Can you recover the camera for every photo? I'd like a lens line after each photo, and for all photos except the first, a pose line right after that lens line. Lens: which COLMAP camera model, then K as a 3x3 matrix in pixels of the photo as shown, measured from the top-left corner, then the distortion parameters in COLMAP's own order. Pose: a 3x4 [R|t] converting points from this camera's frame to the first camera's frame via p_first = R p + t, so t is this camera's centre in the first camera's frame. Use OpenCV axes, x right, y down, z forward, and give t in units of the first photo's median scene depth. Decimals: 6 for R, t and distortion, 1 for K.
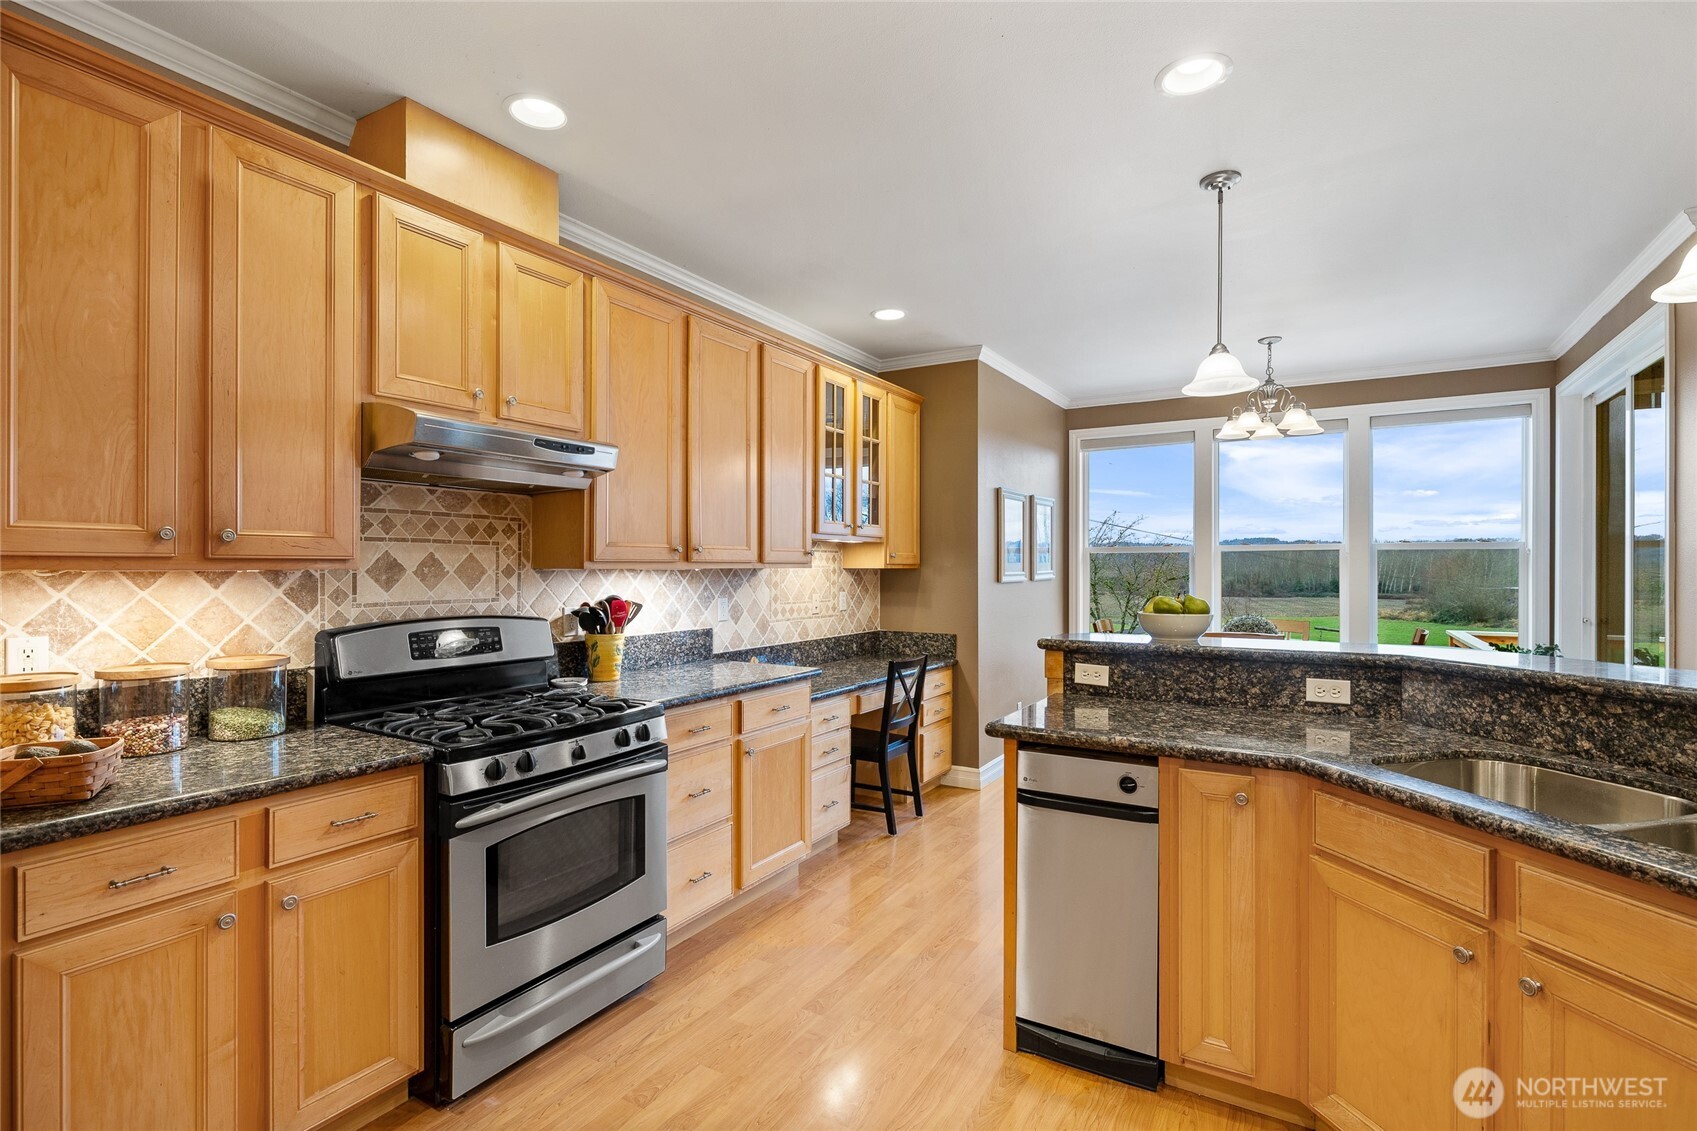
lens RADIAL K [[831.7, 0, 857.6], [0, 831.7, 568.4], [0, 0, 1]] dist [-0.006782, -0.000379]
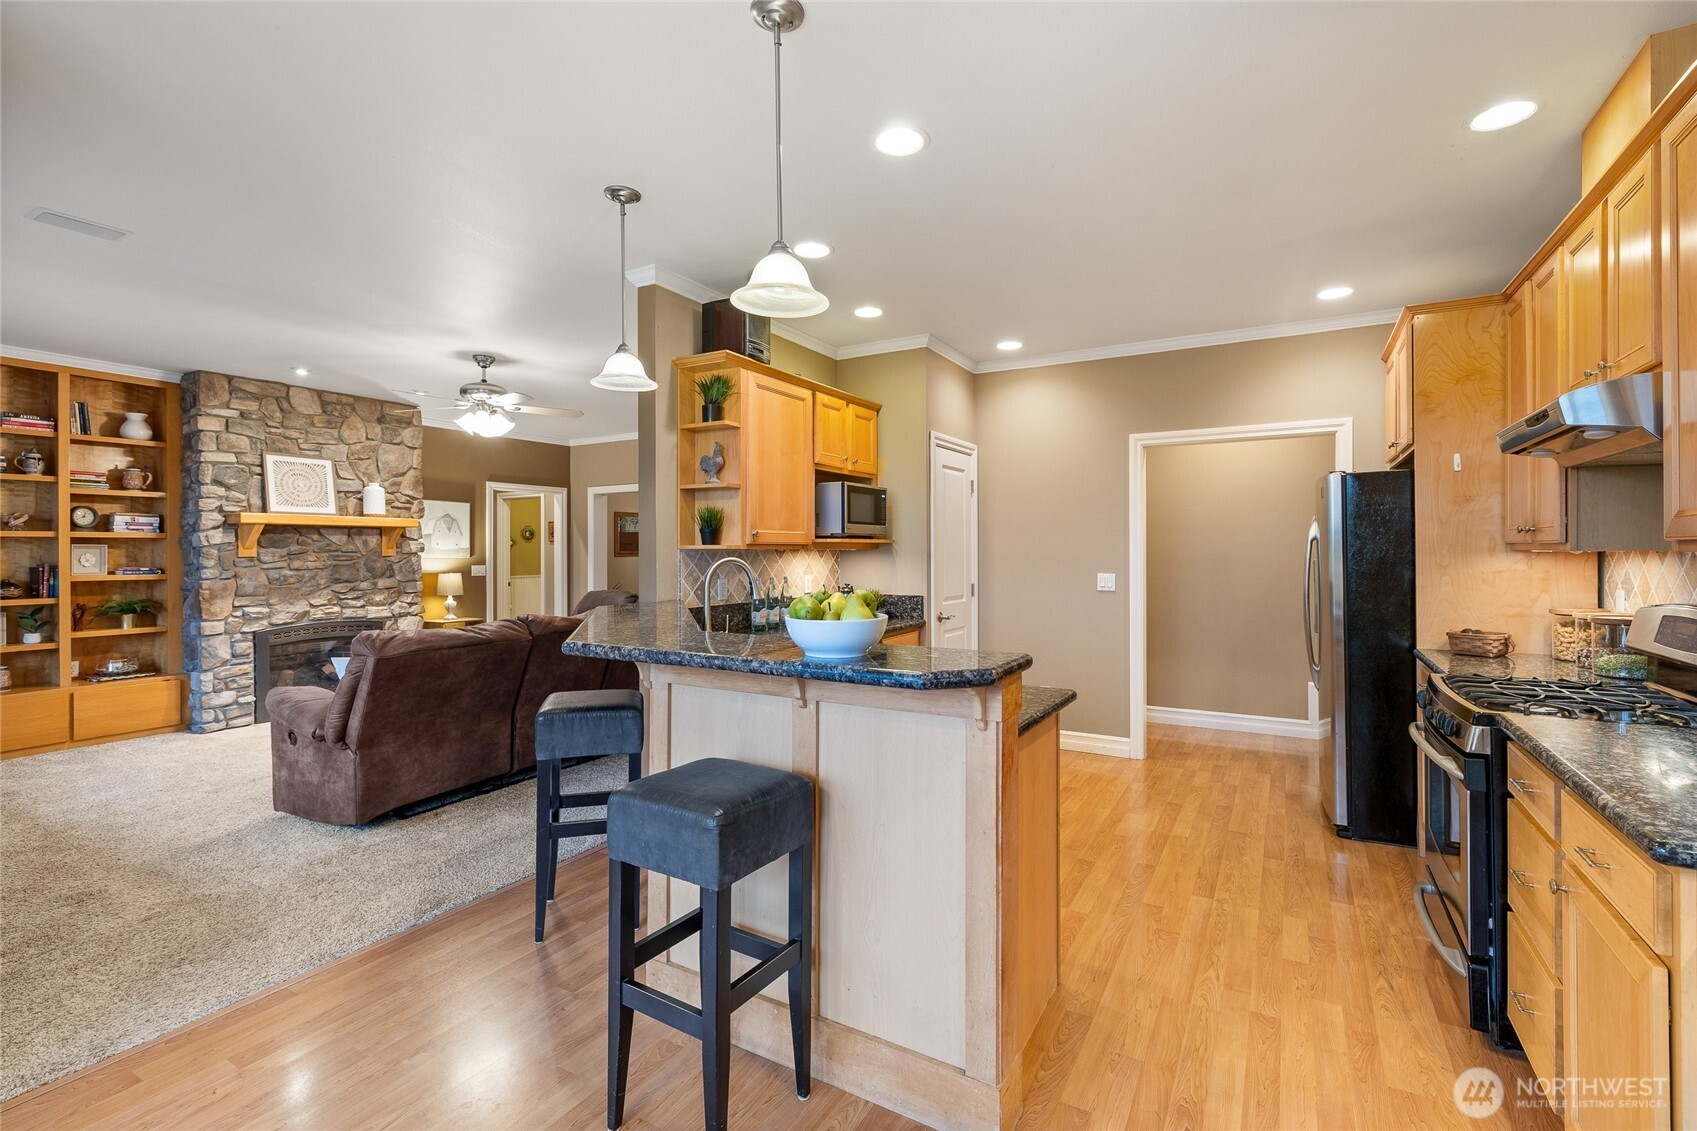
lens RADIAL K [[758.7, 0, 896.7], [0, 758.7, 549.6], [0, 0, 1]] dist [0.004322, -0.001020]
pose [[-0.999995, 0.000107, -0.003223, 0.230413], [0.000099, 0.999997, 0.002518, -0.001422], [0.003224, 0.002517, -0.999992, 1.159674]]
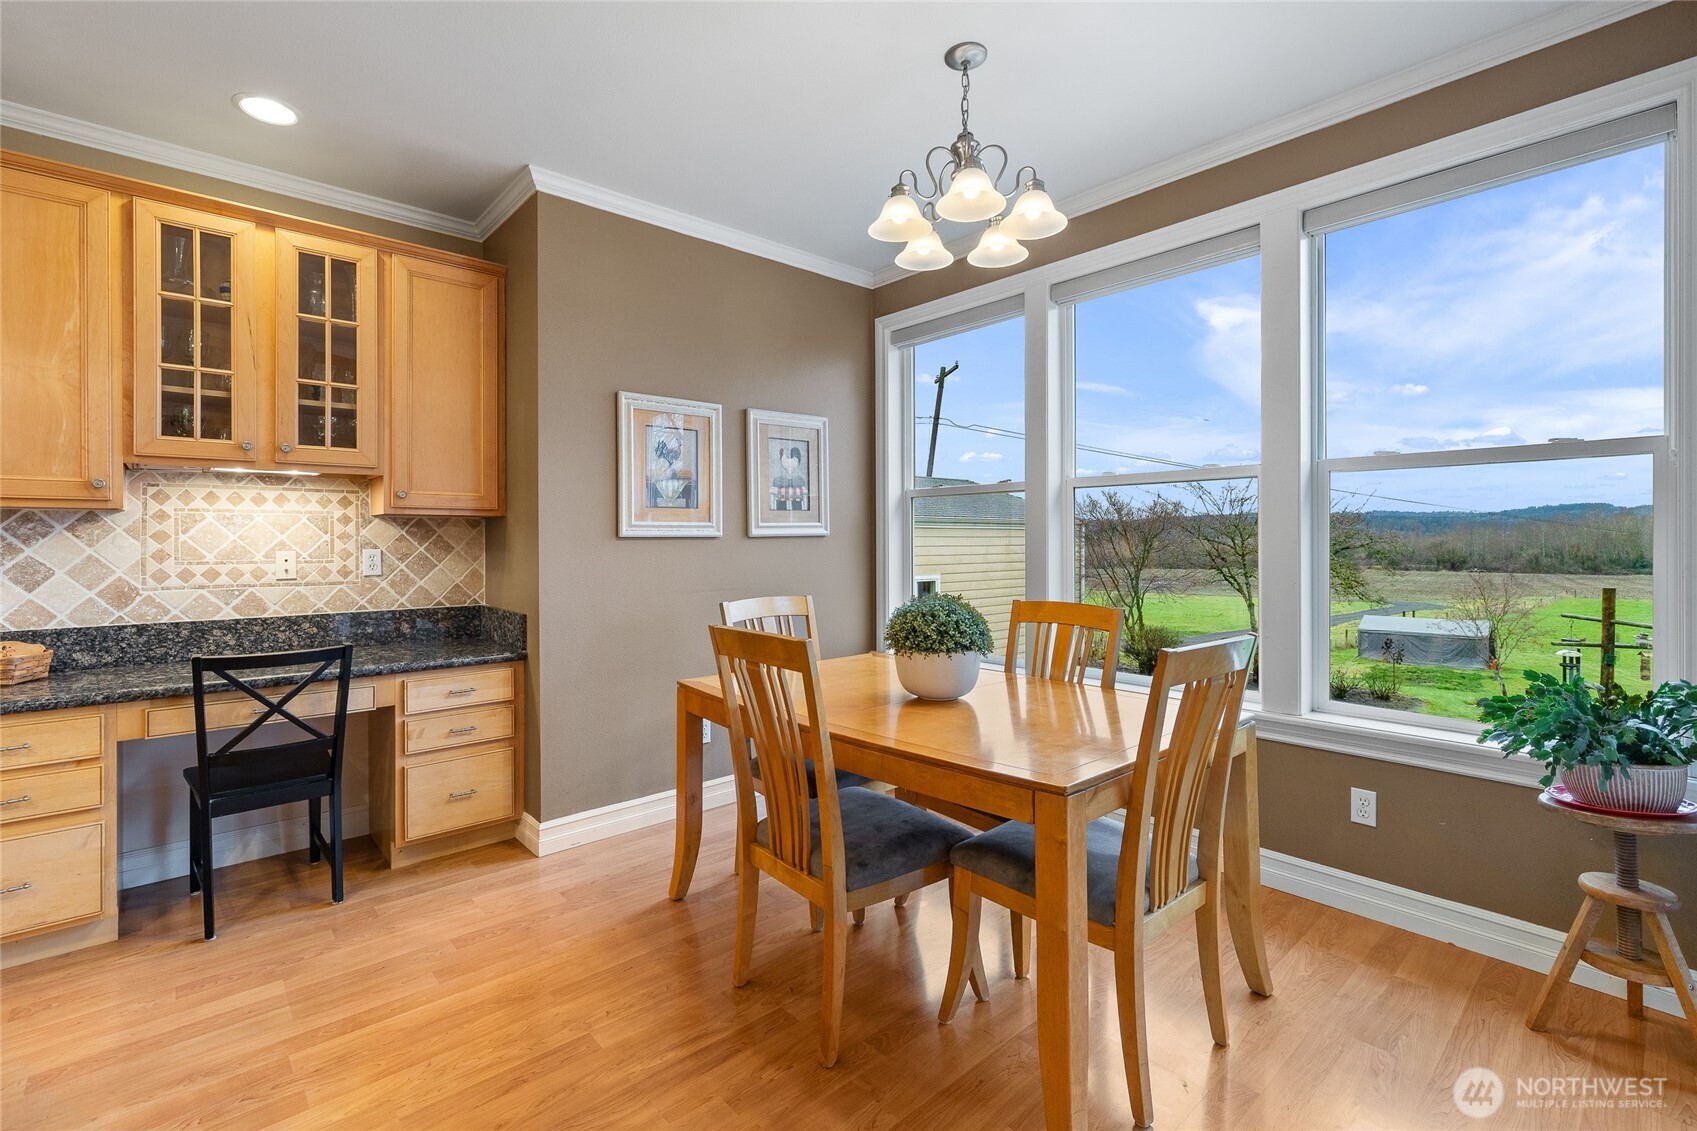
lens RADIAL K [[758.7, 0, 825.3], [0, 758.7, 539.8], [0, 0, 1]] dist [0.004322, -0.001020]
pose [[0.941375, -0.002009, -0.337357, 0.670791], [0.001212, 0.999996, -0.002573, 0.026627], [0.337361, 0.002013, 0.941373, 0.625922]]
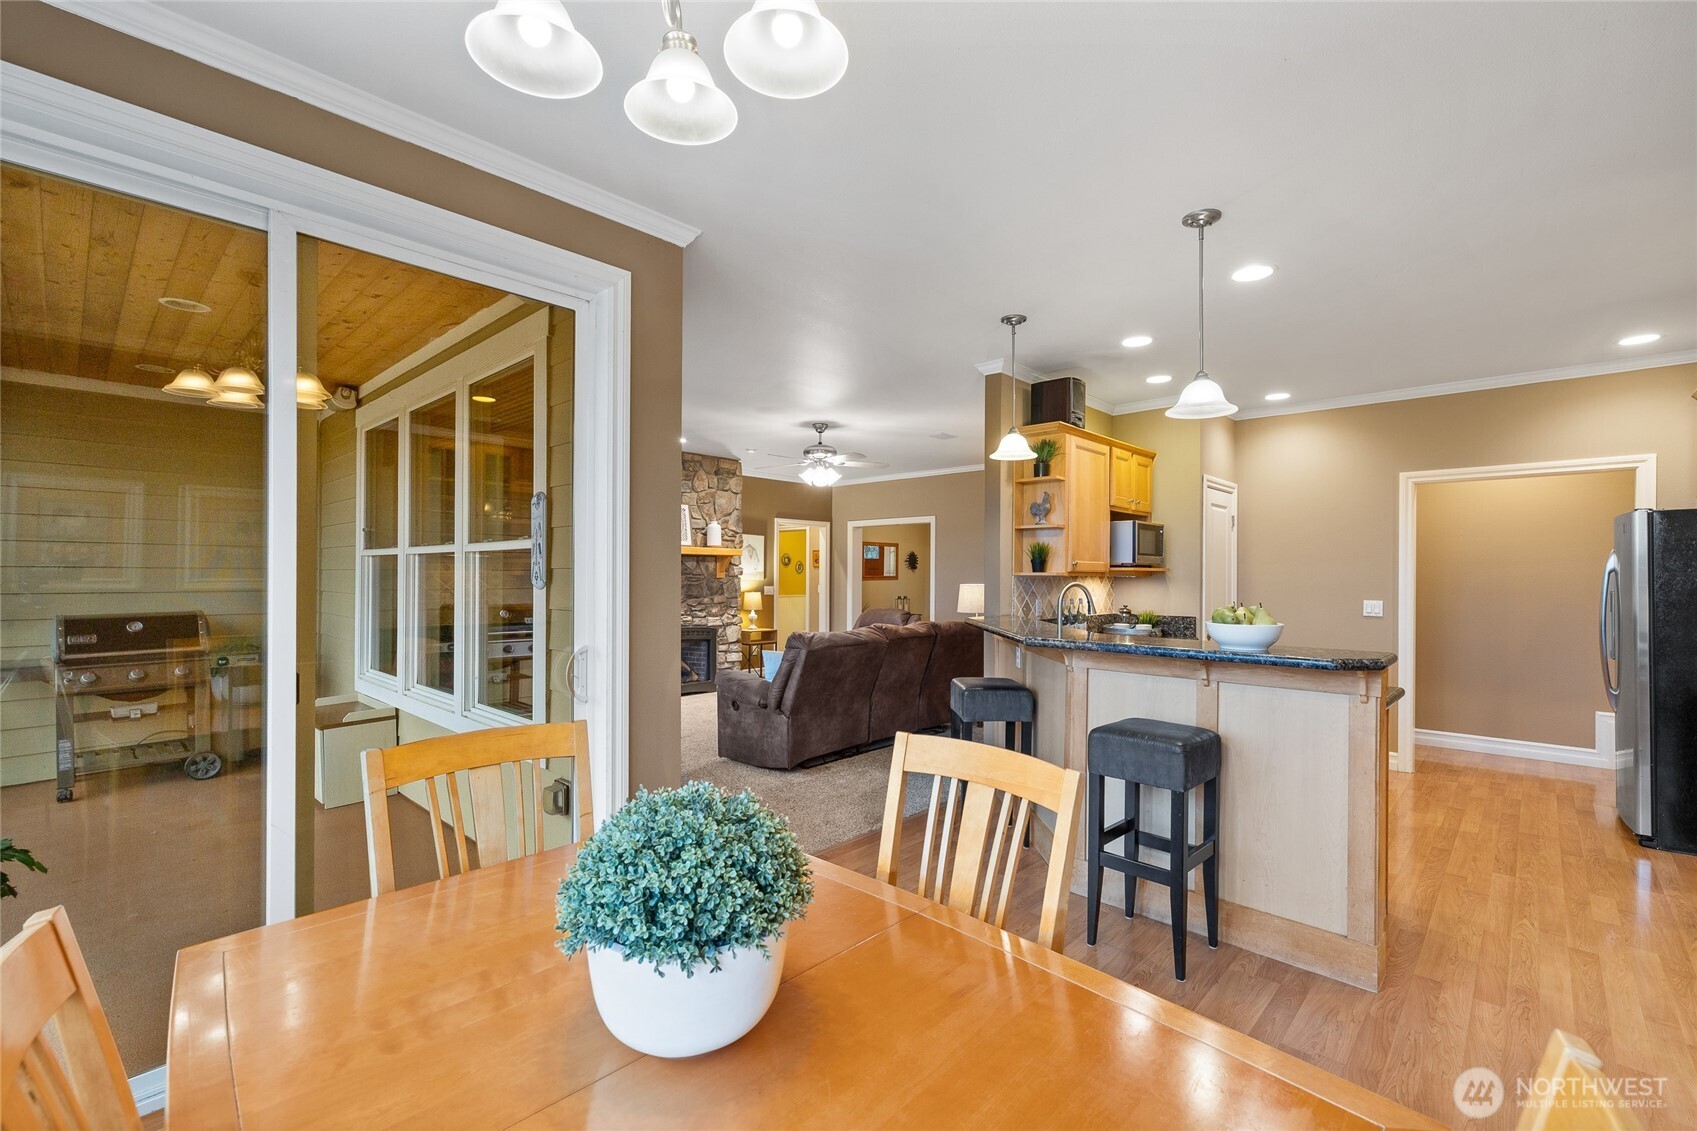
lens RADIAL K [[758.7, 0, 852.5], [0, 758.7, 573.6], [0, 0, 1]] dist [0.004322, -0.001020]
pose [[-0.969097, -0.008109, 0.246547, 0.436972], [-0.007812, 0.999967, 0.002182, -0.002955], [-0.246556, 0.000189, -0.969129, 1.444838]]
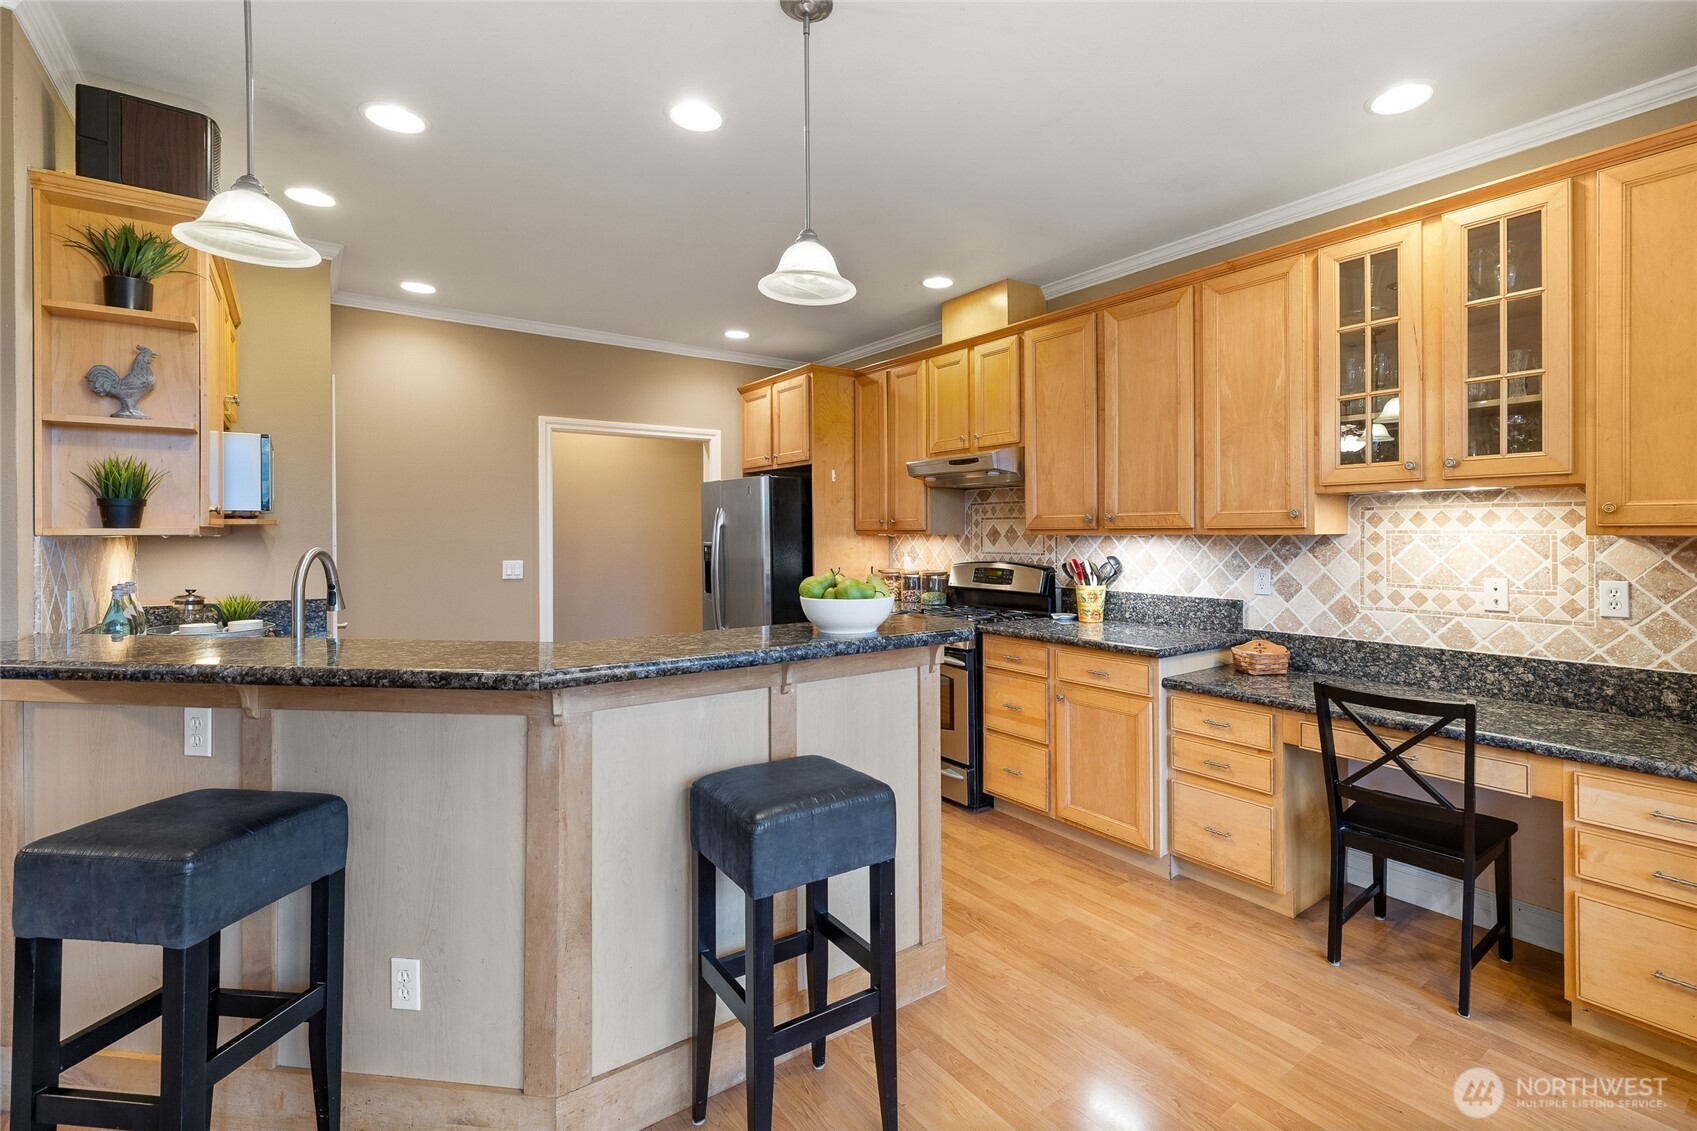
lens RADIAL K [[773.0, 0, 891.2], [0, 773.0, 532.1], [0, 0, 1]] dist [0.001907, 0.000683]
pose [[-0.395520, -0.000748, -0.918457, 0.713717], [-0.000262, 1.000000, -0.000701, -0.001785], [0.918458, -0.000037, -0.395520, 0.932330]]
